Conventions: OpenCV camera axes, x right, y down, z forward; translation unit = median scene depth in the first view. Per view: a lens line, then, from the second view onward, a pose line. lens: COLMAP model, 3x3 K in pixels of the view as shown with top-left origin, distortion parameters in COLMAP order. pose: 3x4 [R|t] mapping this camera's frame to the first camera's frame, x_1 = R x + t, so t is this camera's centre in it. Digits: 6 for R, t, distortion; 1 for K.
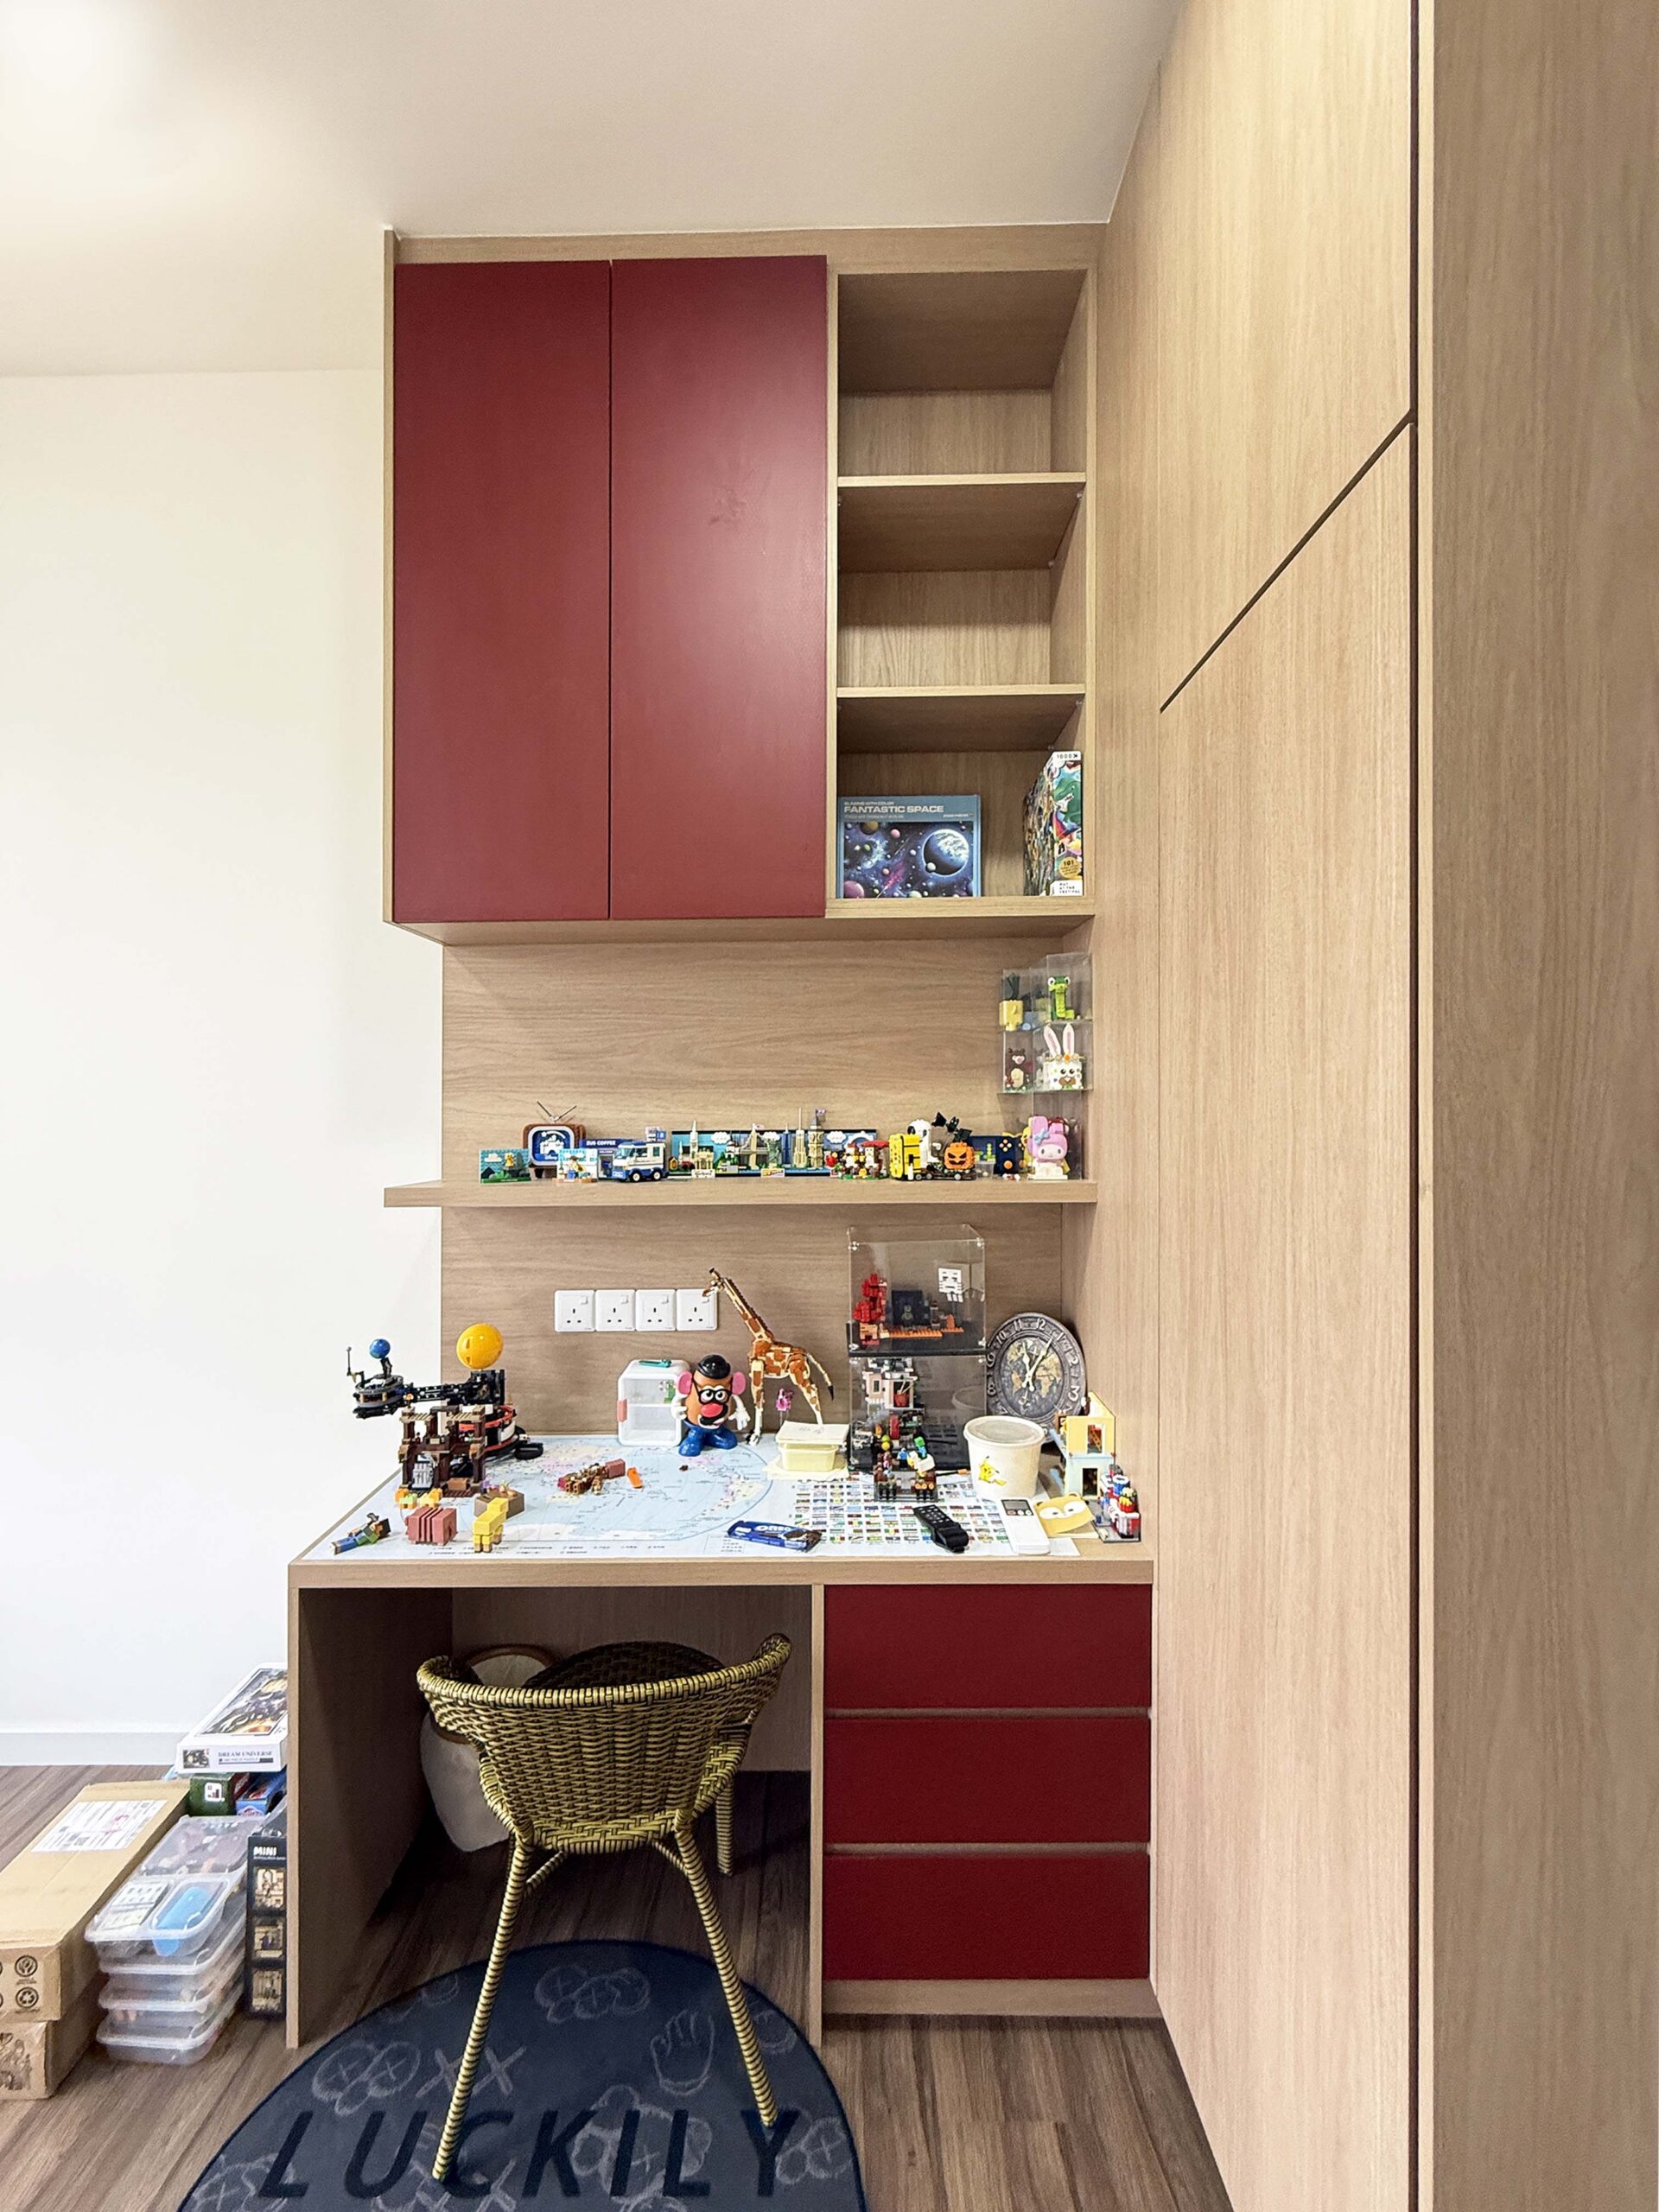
lens RADIAL K [[910.0, 0, 828.2], [0, 910.0, 1110.8], [0, 0, 1]] dist [0.000364, -0.000113]
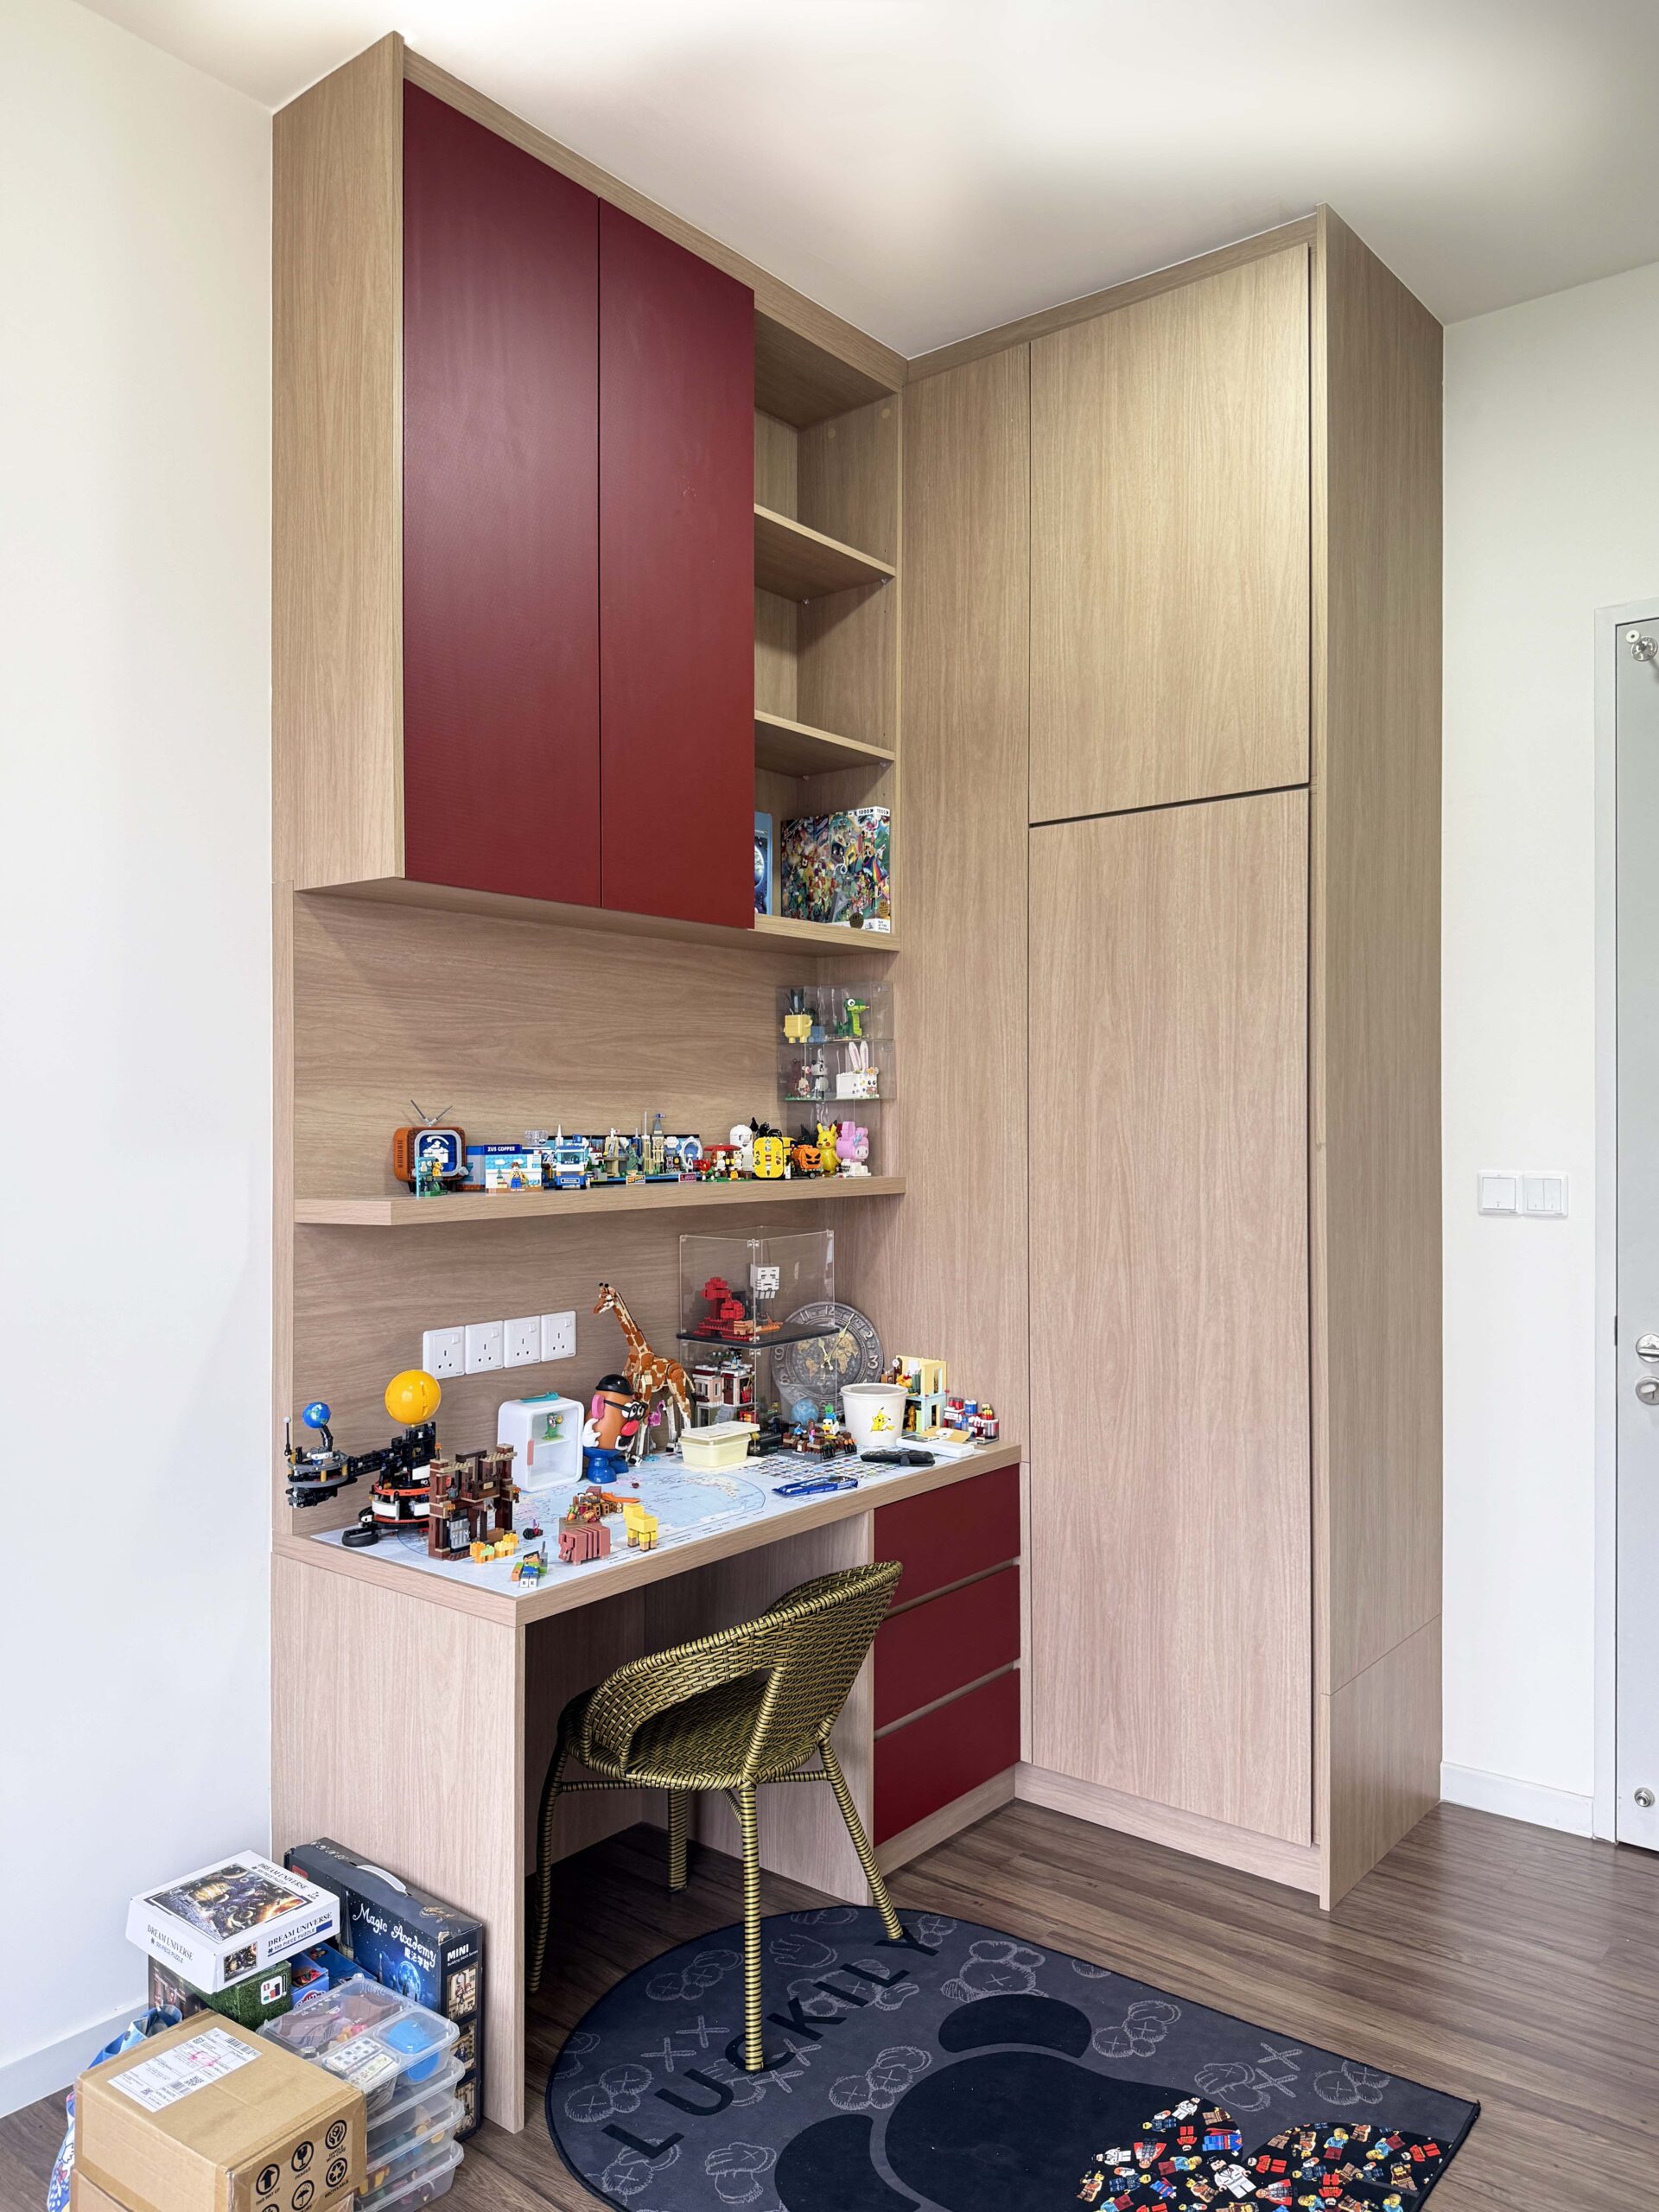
lens RADIAL K [[1590.8, 0, 827.5], [0, 1590.8, 1147.2], [0, 0, 1]] dist [0.084460, -0.124412]
pose [[0.614137, -0.004741, 0.789185, -1.239284], [0.002422, 0.999989, 0.004122, 0.027651], [-0.789196, -0.000621, 0.614141, -0.175232]]
